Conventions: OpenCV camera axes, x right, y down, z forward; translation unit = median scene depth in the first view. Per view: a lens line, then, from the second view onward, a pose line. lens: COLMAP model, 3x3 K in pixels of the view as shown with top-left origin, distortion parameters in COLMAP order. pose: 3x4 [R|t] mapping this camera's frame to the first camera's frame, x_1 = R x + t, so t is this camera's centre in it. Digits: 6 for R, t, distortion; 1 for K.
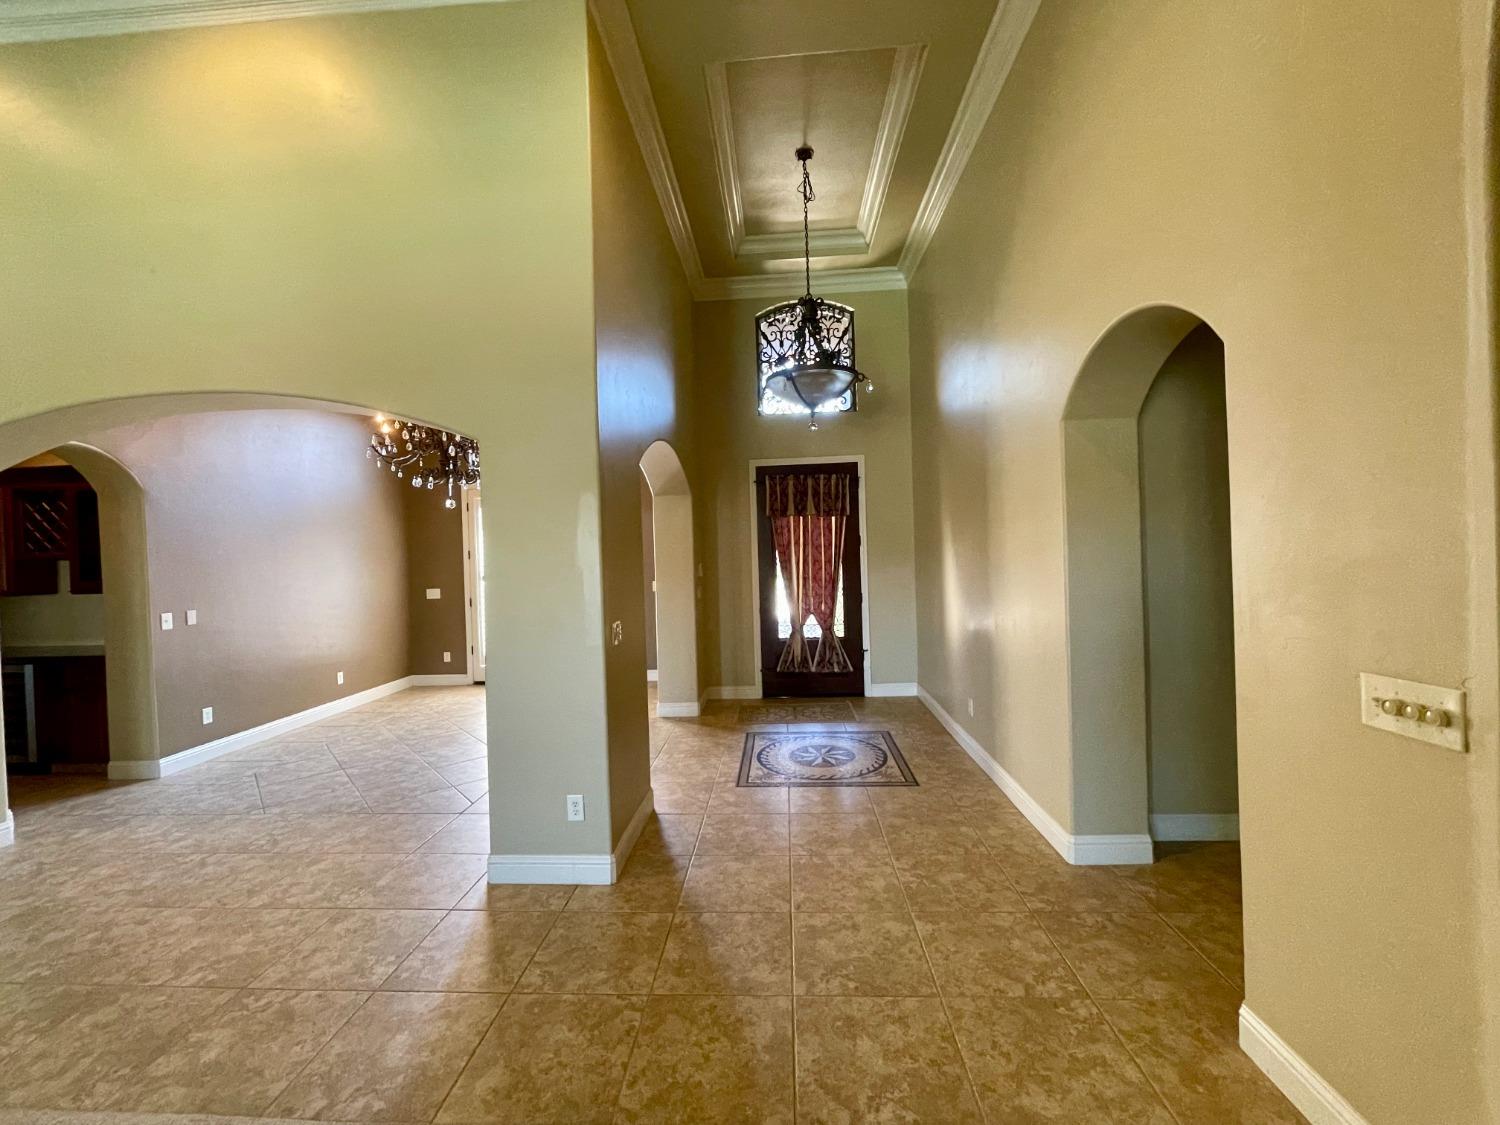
lens RADIAL K [[609.2, 0, 746.3], [0, 609.2, 560.8], [0, 0, 1]] dist [-0.002088, -0.000063]
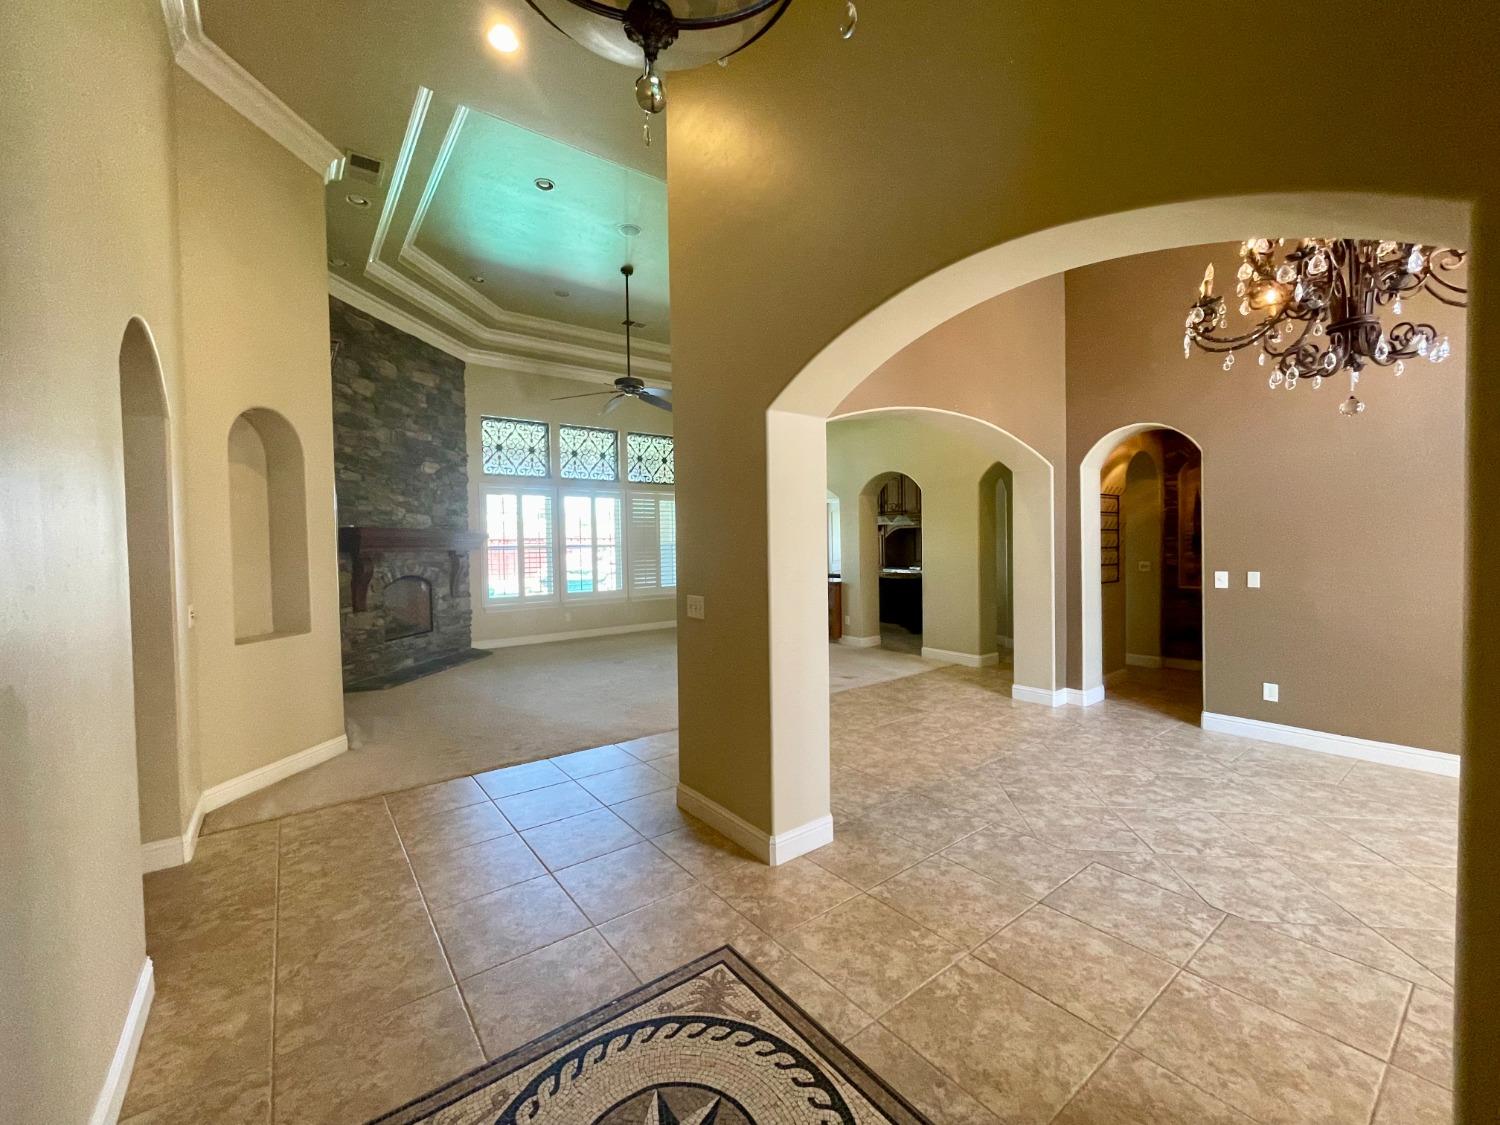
lens RADIAL K [[609.2, 0, 749.4], [0, 609.2, 561.2], [0, 0, 1]] dist [-0.002088, -0.000063]
pose [[-0.756637, 0.062332, -0.650857, 0.362745], [0.033283, 0.997827, 0.056868, -0.017452], [0.652987, 0.021366, -0.757068, 1.658986]]
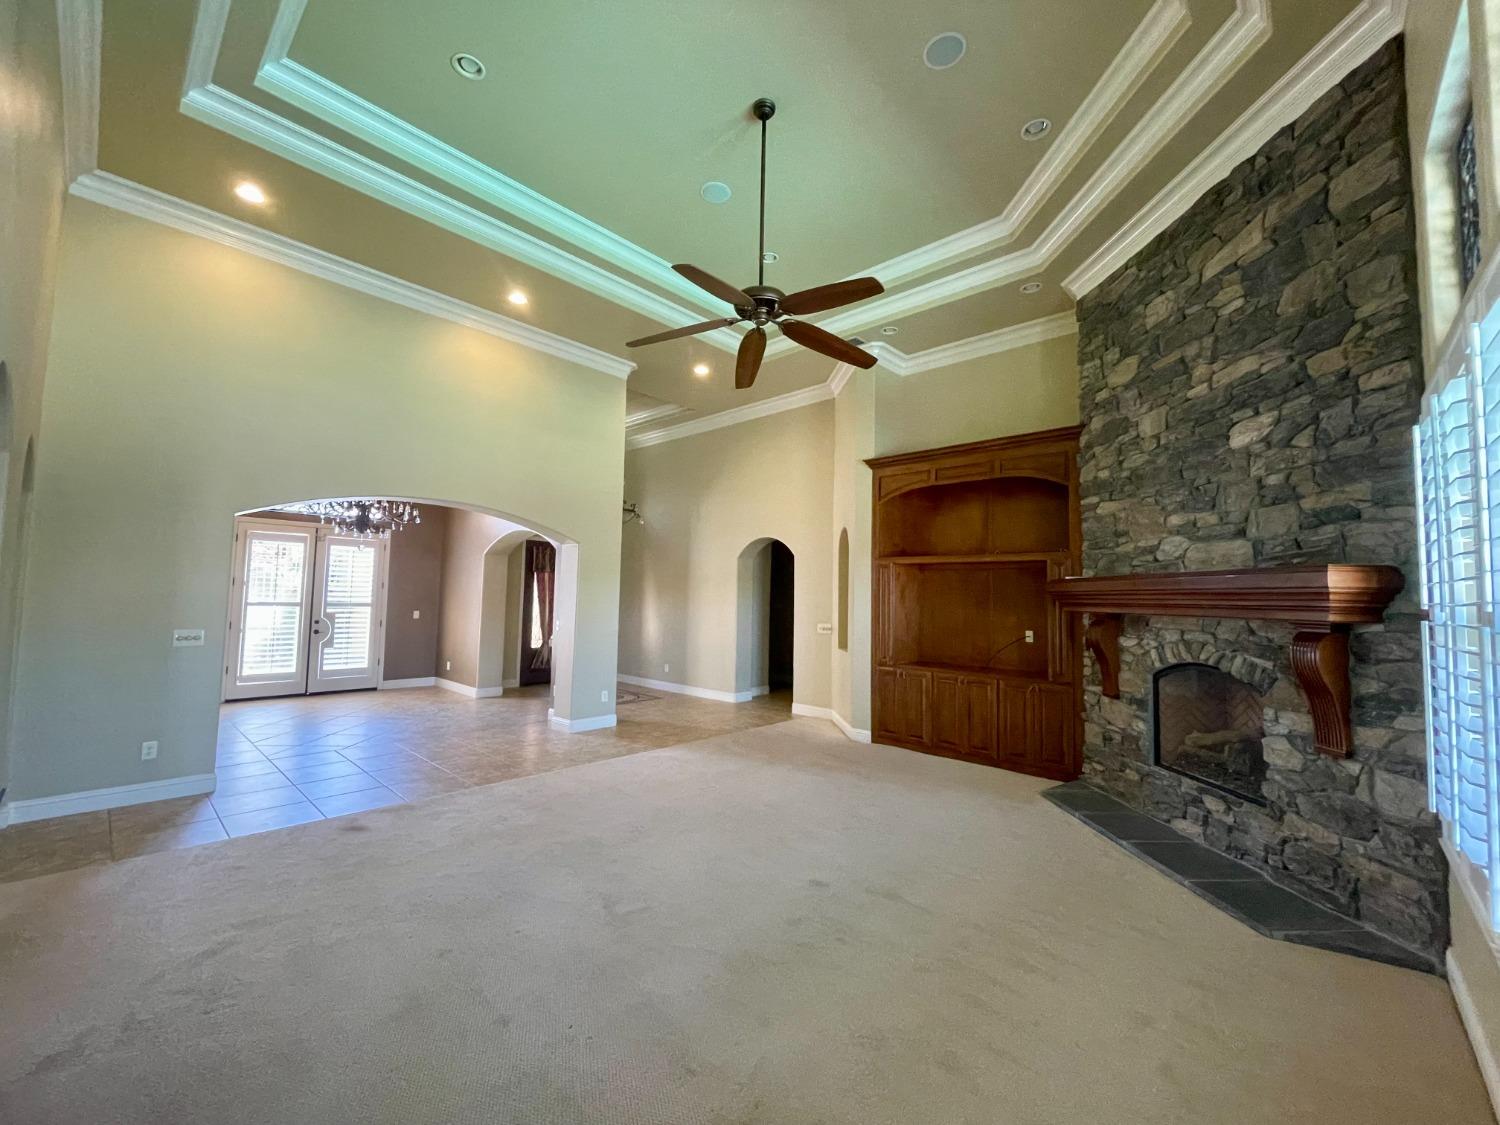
lens RADIAL K [[609.2, 0, 750.0], [0, 609.2, 562.4], [0, 0, 1]] dist [-0.002088, -0.000063]
pose [[0.631969, 0.089752, 0.769779, -1.527458], [-0.029850, 0.995353, -0.091547, 0.058923], [-0.774419, 0.034877, 0.631712, -0.852221]]
